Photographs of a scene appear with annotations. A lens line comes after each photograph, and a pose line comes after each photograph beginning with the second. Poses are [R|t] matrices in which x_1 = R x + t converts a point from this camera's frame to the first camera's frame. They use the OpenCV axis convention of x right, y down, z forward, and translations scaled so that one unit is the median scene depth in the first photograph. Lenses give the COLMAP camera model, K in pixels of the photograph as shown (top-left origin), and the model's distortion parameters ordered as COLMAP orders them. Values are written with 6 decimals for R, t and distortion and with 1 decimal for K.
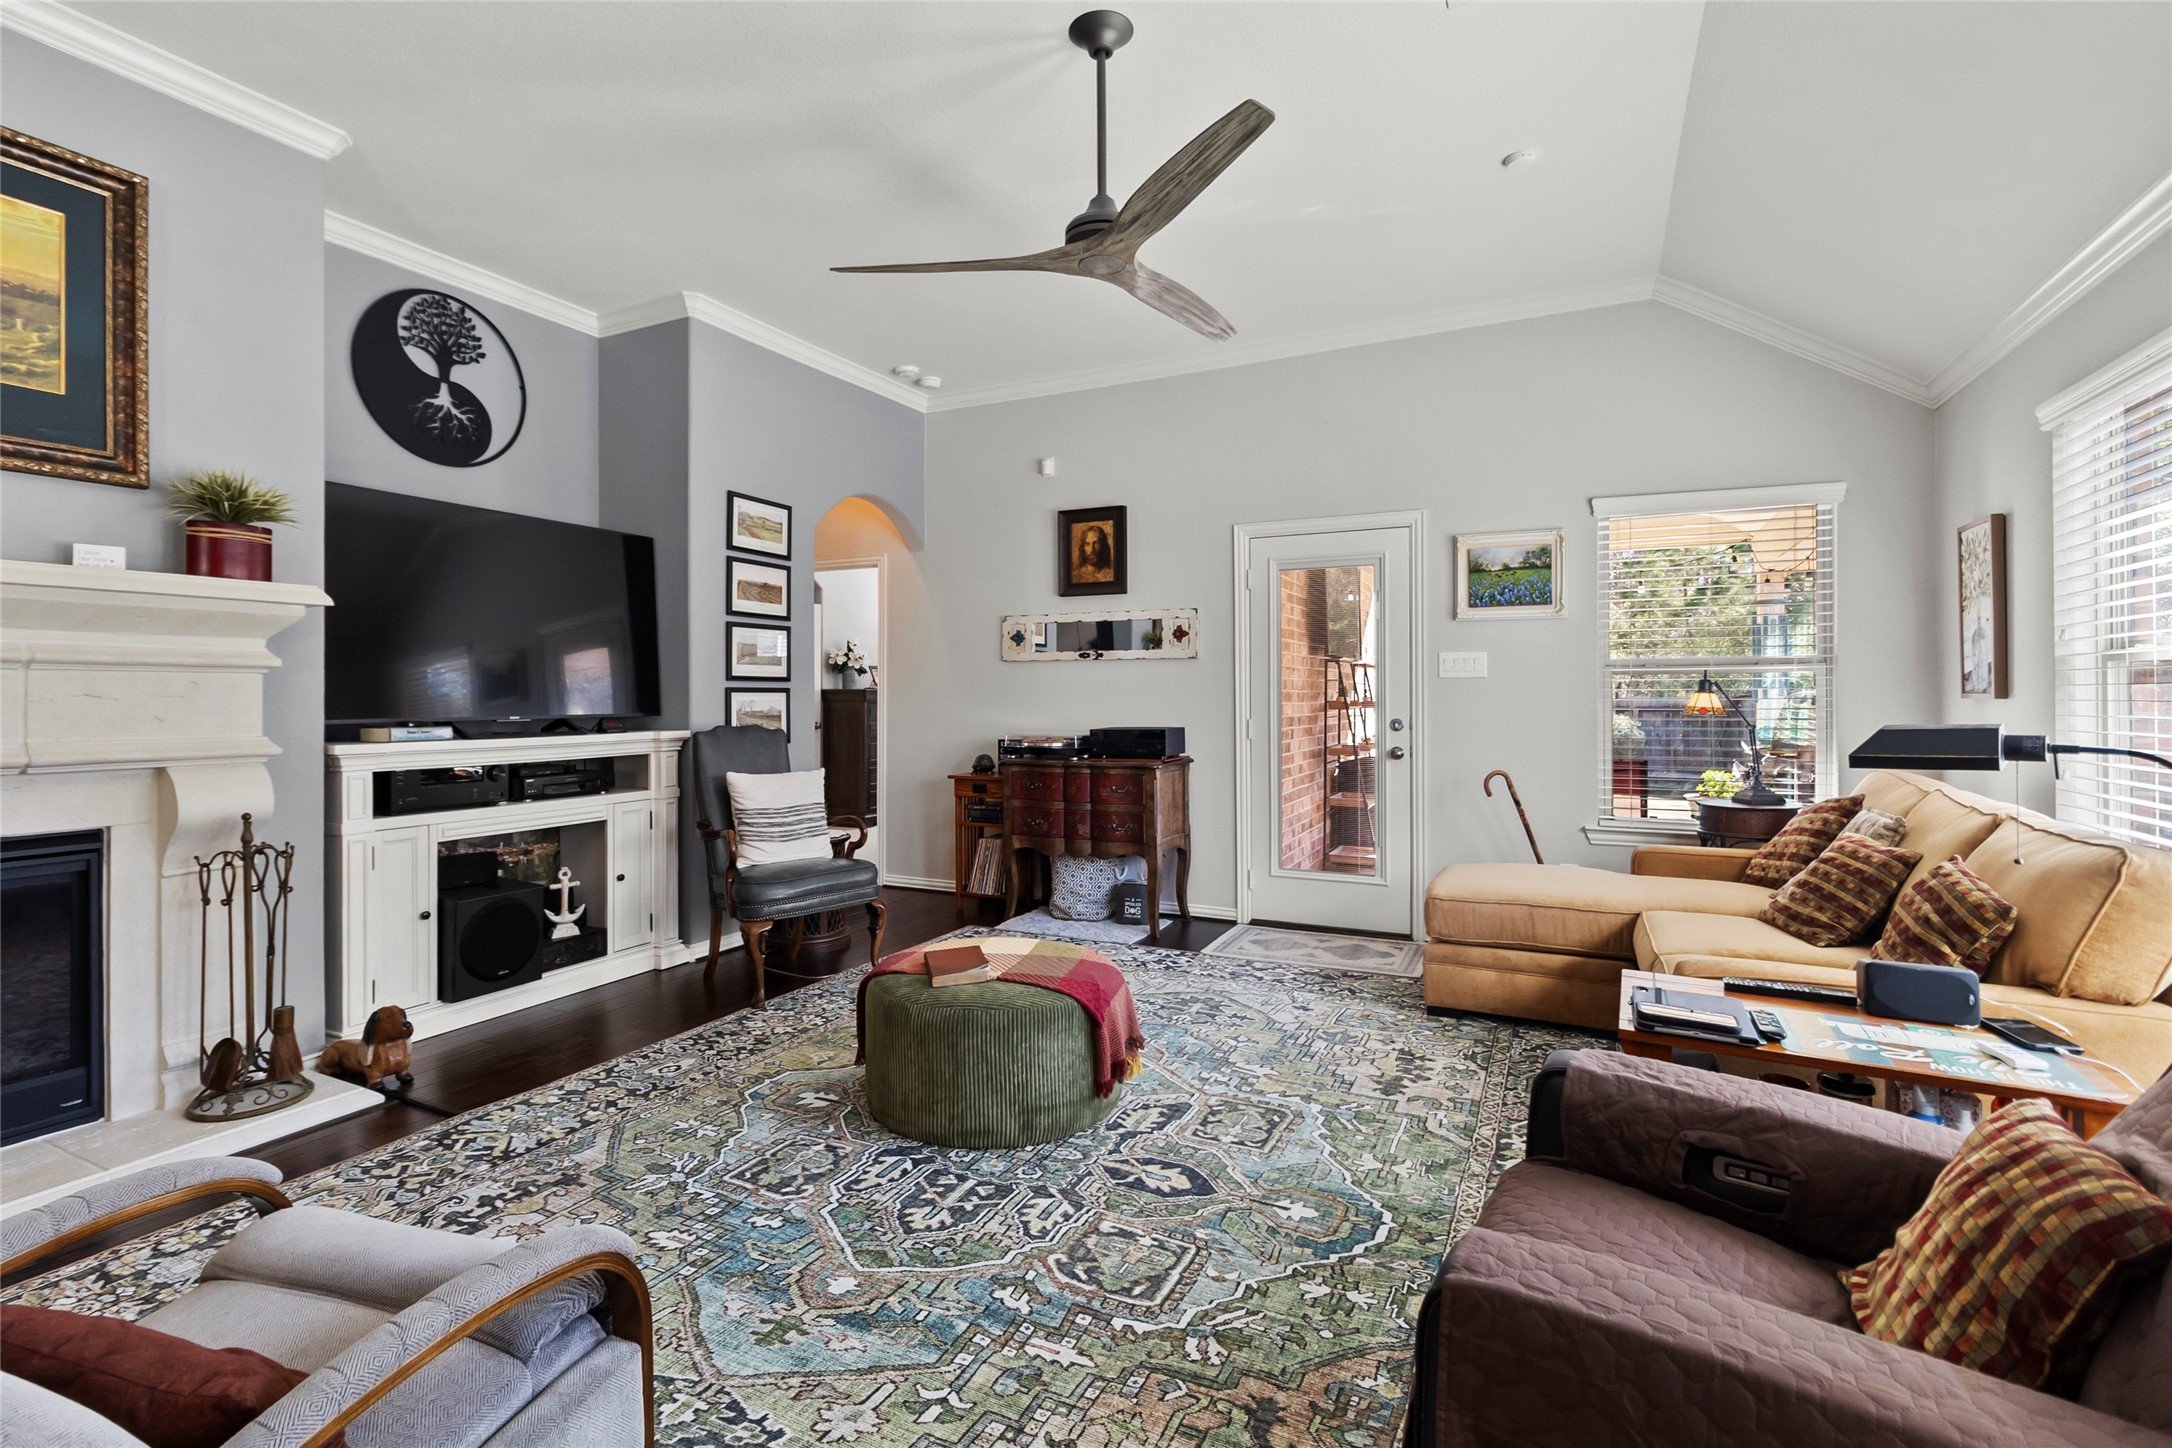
lens RADIAL K [[1001.1, 0, 1068.6], [0, 1001.1, 692.9], [0, 0, 1]] dist [-0.001977, 0.001839]
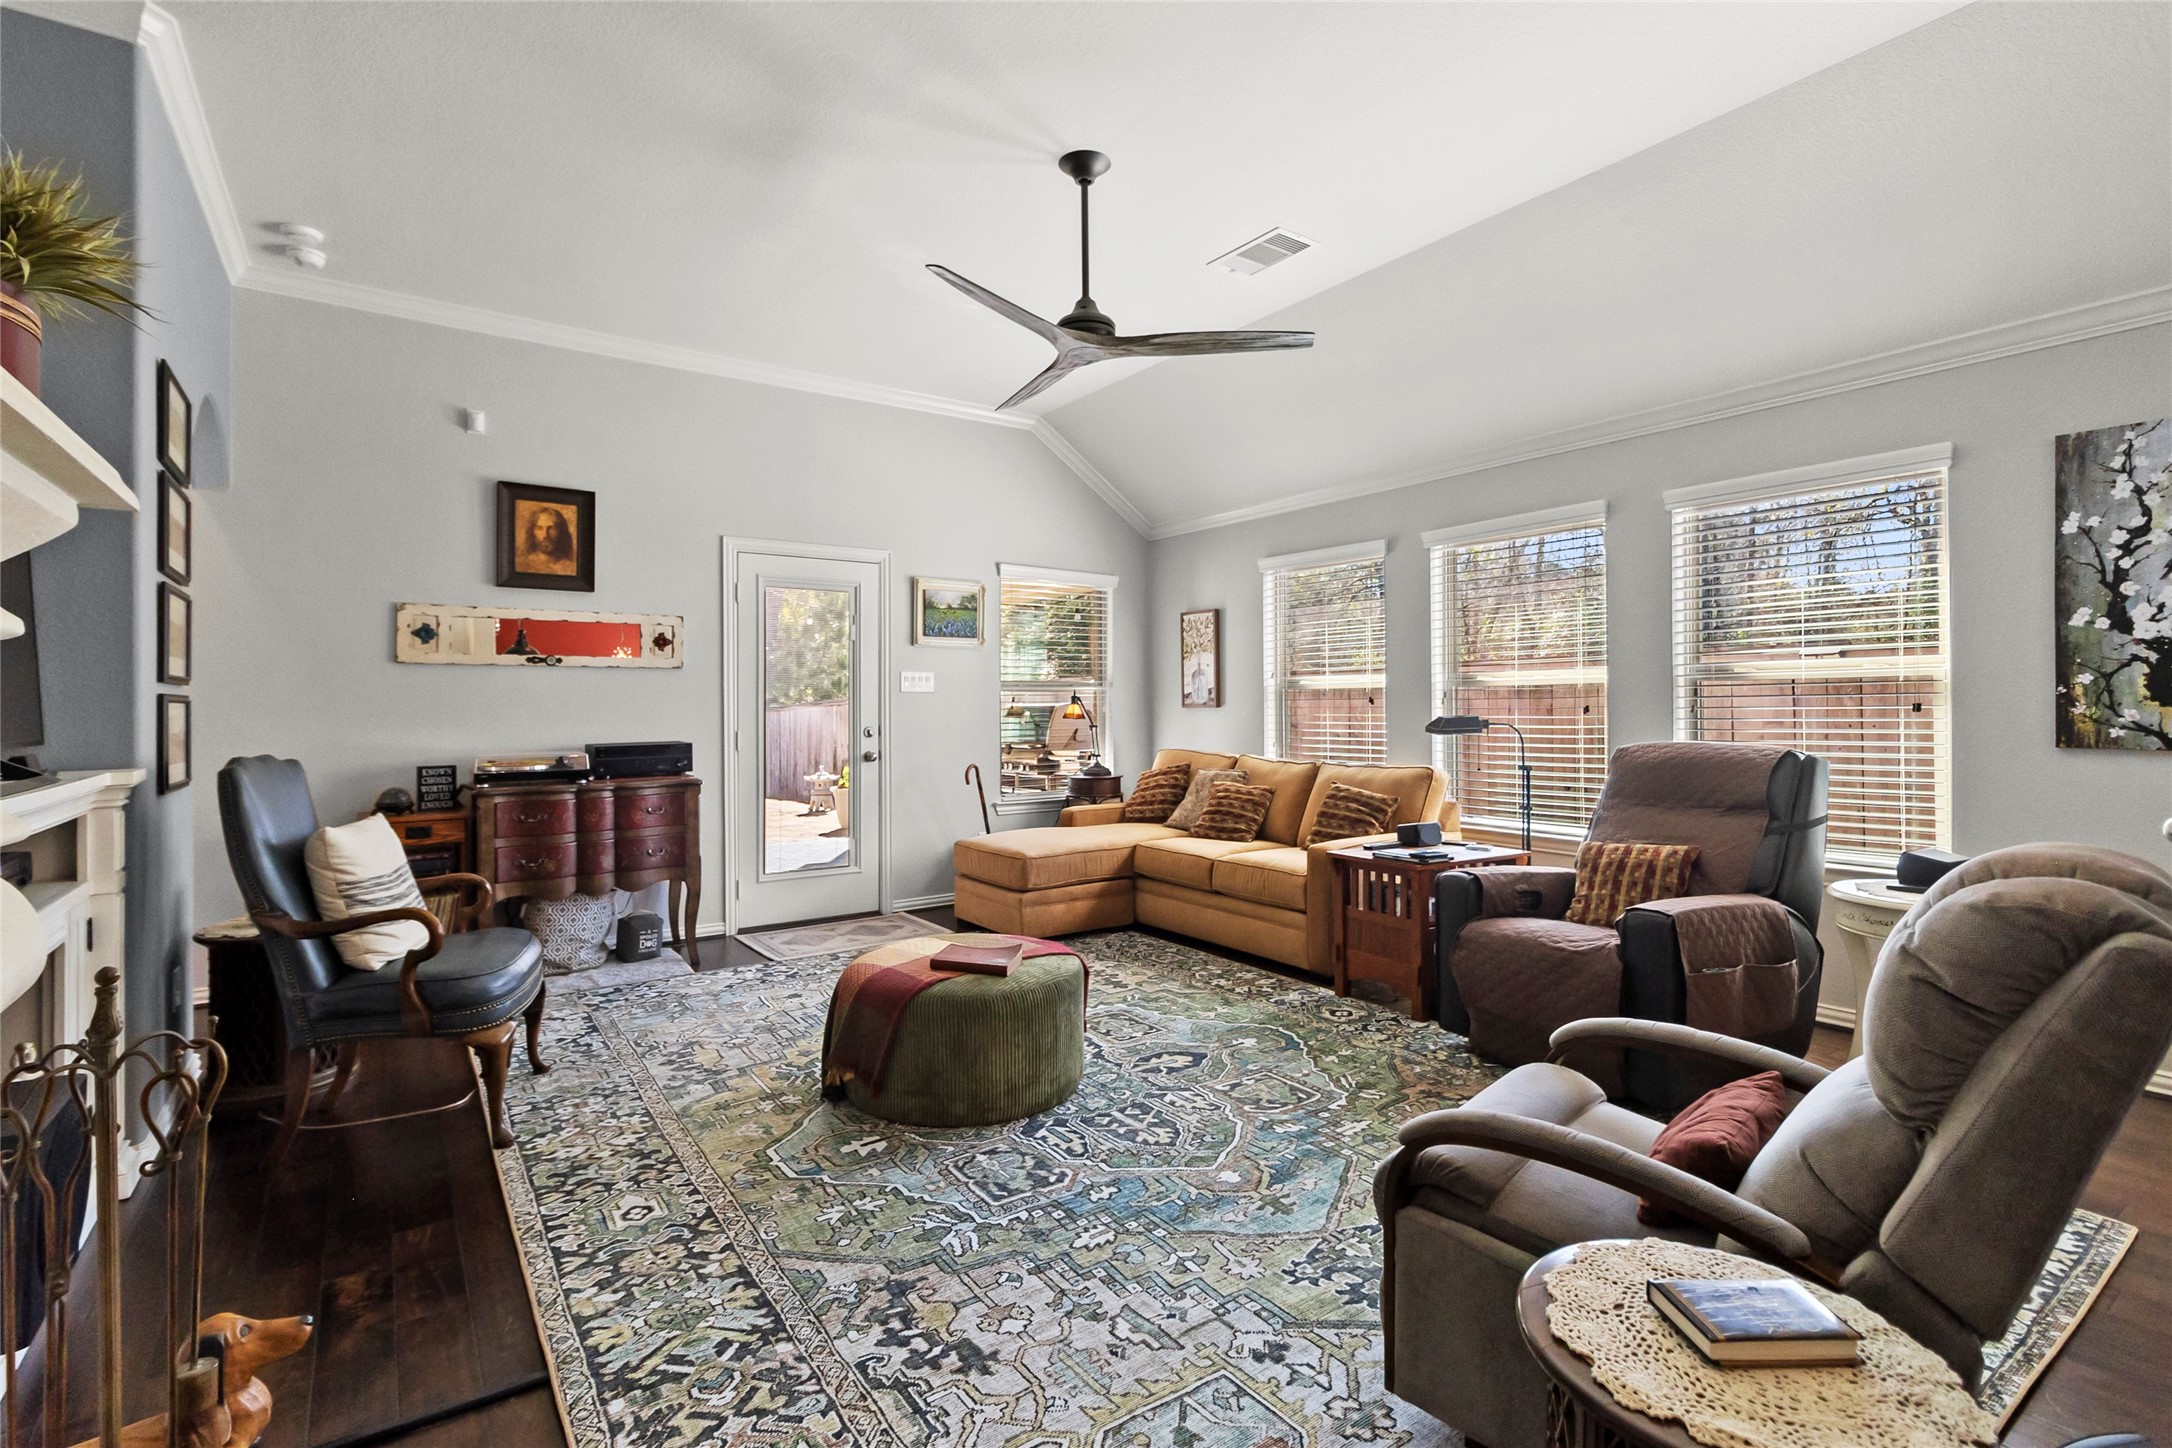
lens RADIAL K [[1001.1, 0, 1077.1], [0, 1001.1, 698.6], [0, 0, 1]] dist [-0.001977, 0.001839]
pose [[0.469874, 0.006827, 0.882707, -0.862838], [0.002875, 0.999953, -0.009265, 0.006238], [-0.882729, 0.006891, 0.469832, 0.354060]]
